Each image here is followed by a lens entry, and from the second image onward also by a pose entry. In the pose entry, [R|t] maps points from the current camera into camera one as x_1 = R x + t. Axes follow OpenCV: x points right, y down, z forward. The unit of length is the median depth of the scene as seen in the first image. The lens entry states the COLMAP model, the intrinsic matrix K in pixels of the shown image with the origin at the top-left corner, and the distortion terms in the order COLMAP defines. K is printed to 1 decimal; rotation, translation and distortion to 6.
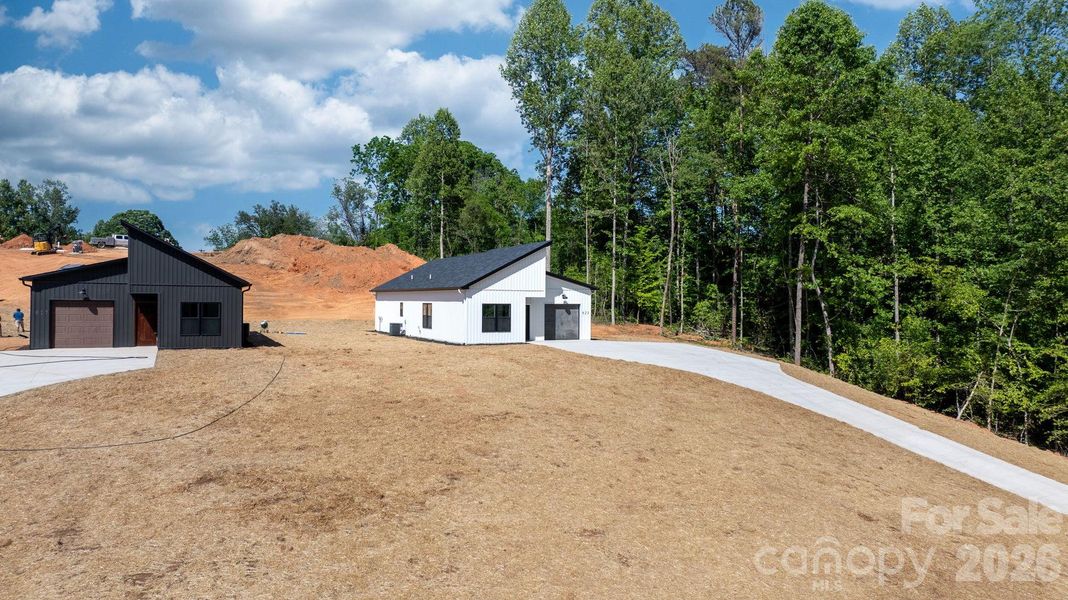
lens RADIAL K [[747.3, 0, 531.0], [0, 747.3, 291.0], [0, 0, 1]] dist [-0.018178, 0.014947]
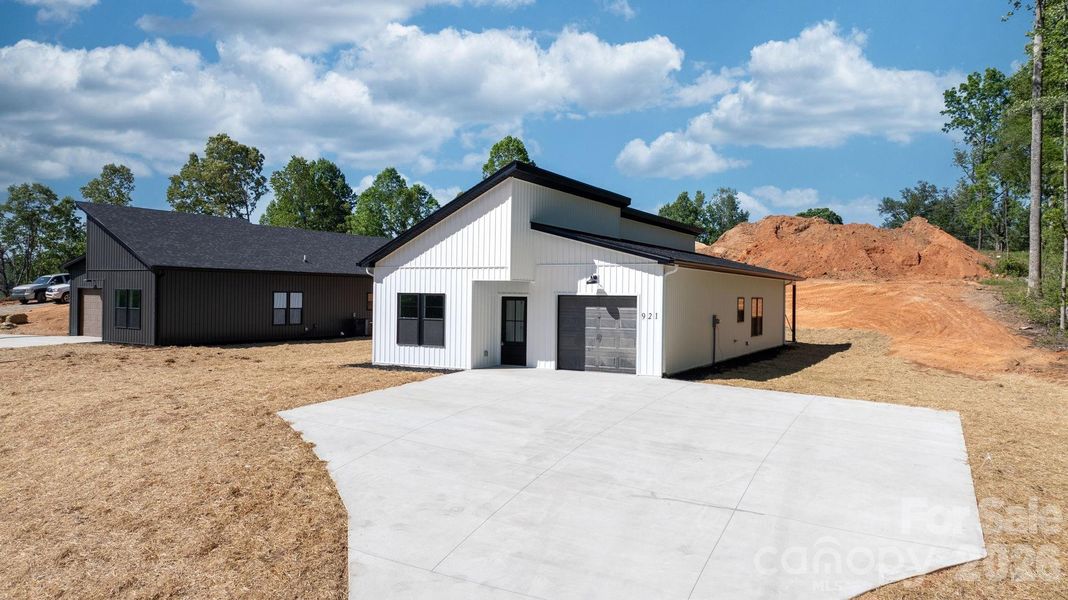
lens RADIAL K [[747.3, 0, 536.4], [0, 747.3, 295.6], [0, 0, 1]] dist [-0.018178, 0.014947]
pose [[0.570705, 0.001139, -0.821155, 0.319789], [0.002556, 0.999992, 0.003163, 0.012493], [0.821151, -0.003904, 0.570697, 0.552089]]
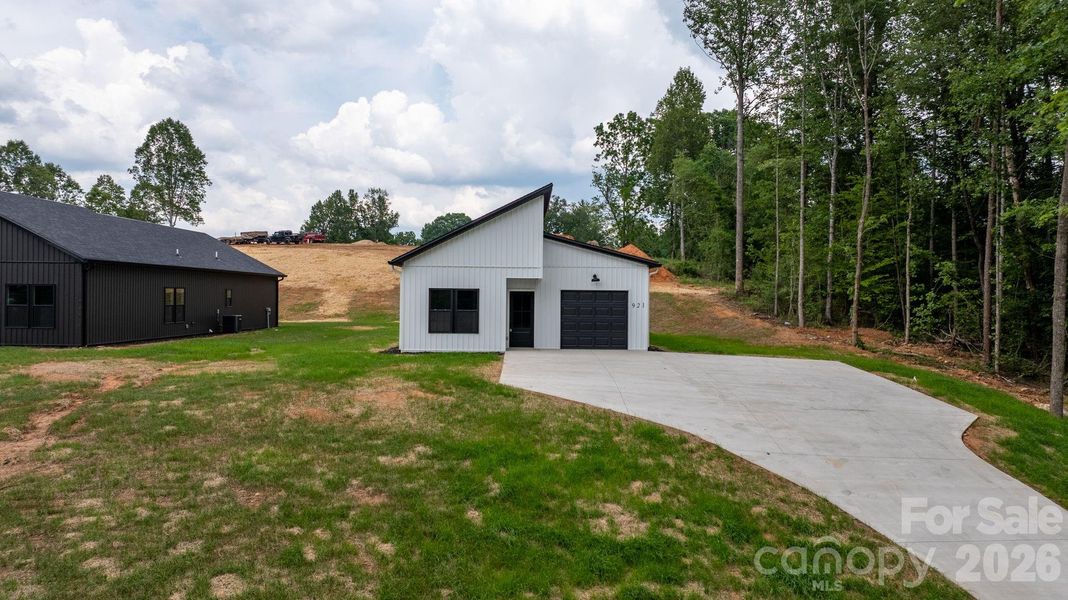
lens RADIAL K [[747.3, 0, 534.8], [0, 747.3, 301.8], [0, 0, 1]] dist [-0.018178, 0.014947]
pose [[0.899557, 0.004851, -0.436776, 0.208879], [0.001868, 0.999886, 0.014953, 0.013822], [0.436799, -0.014267, 0.899446, 0.337581]]
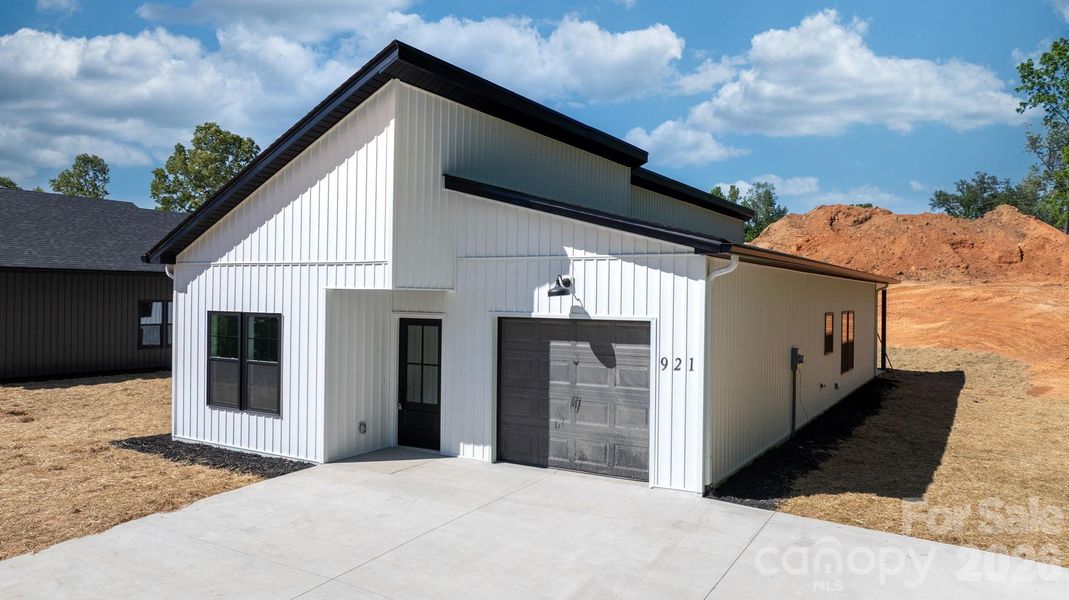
lens RADIAL K [[748.0, 0, 541.4], [0, 748.0, 303.1], [0, 0, 1]] dist [-0.018178, 0.014947]
pose [[0.542702, 0.008692, -0.839880, 0.183831], [0.003618, 0.999913, 0.012686, 0.007449], [0.839918, -0.009923, 0.542623, 0.681837]]
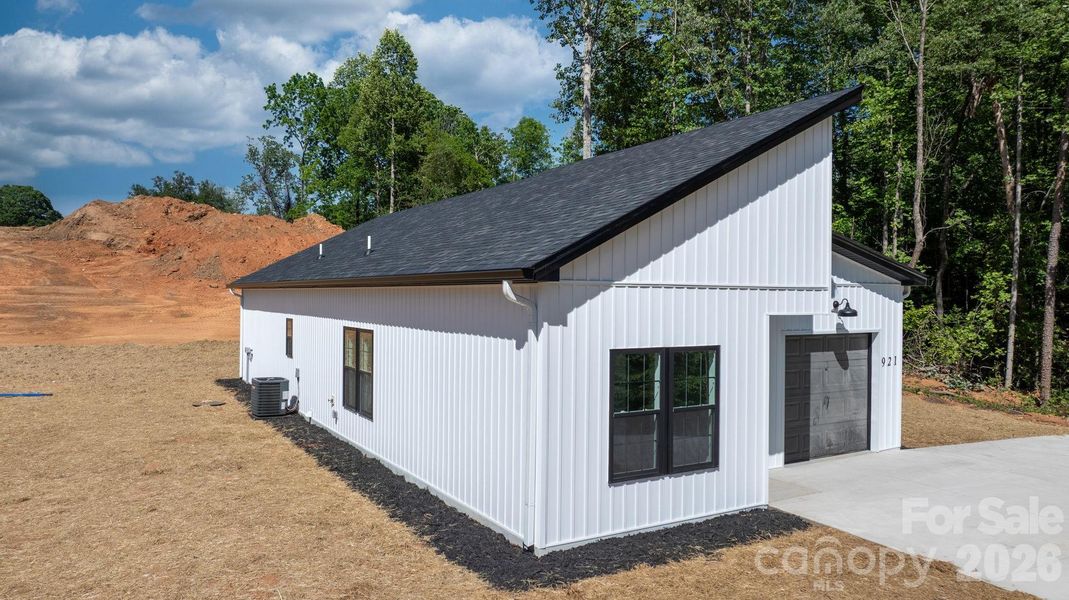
lens RADIAL K [[748.0, 0, 535.7], [0, 748.0, 303.4], [0, 0, 1]] dist [-0.018178, 0.014947]
pose [[0.997179, 0.000558, 0.075054, -0.073573], [-0.002432, 0.999688, 0.024875, -0.001003], [-0.075017, -0.024988, 0.996869, 0.567974]]
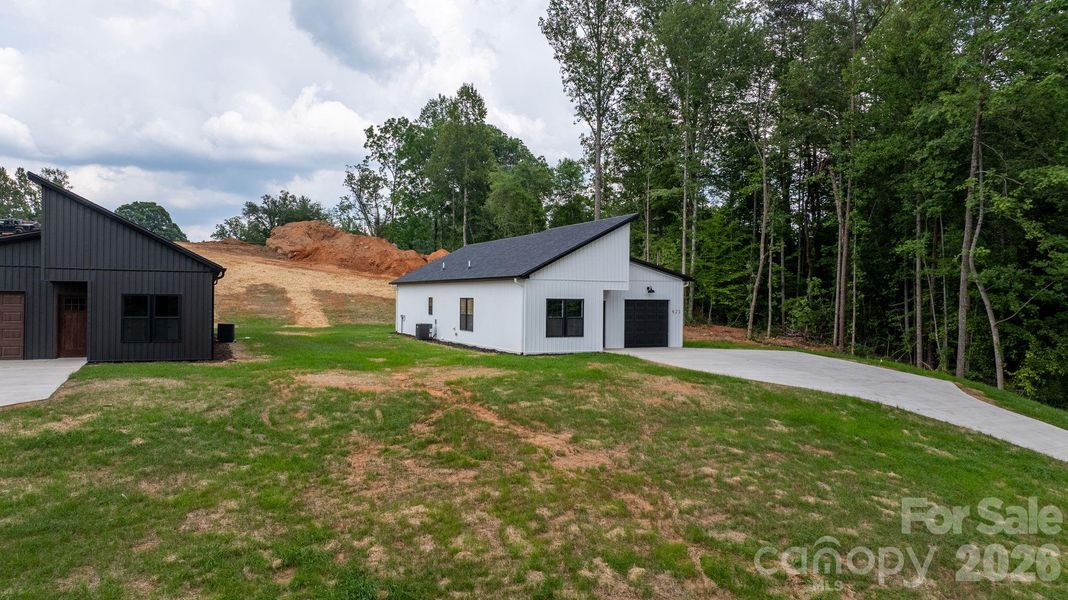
lens RADIAL K [[747.3, 0, 532.8], [0, 747.3, 304.3], [0, 0, 1]] dist [-0.018178, 0.014947]
pose [[0.999883, 0.004381, -0.014665, -0.048878], [-0.004076, 0.999775, 0.020797, 0.005265], [0.014753, -0.020735, 0.999676, 0.193318]]
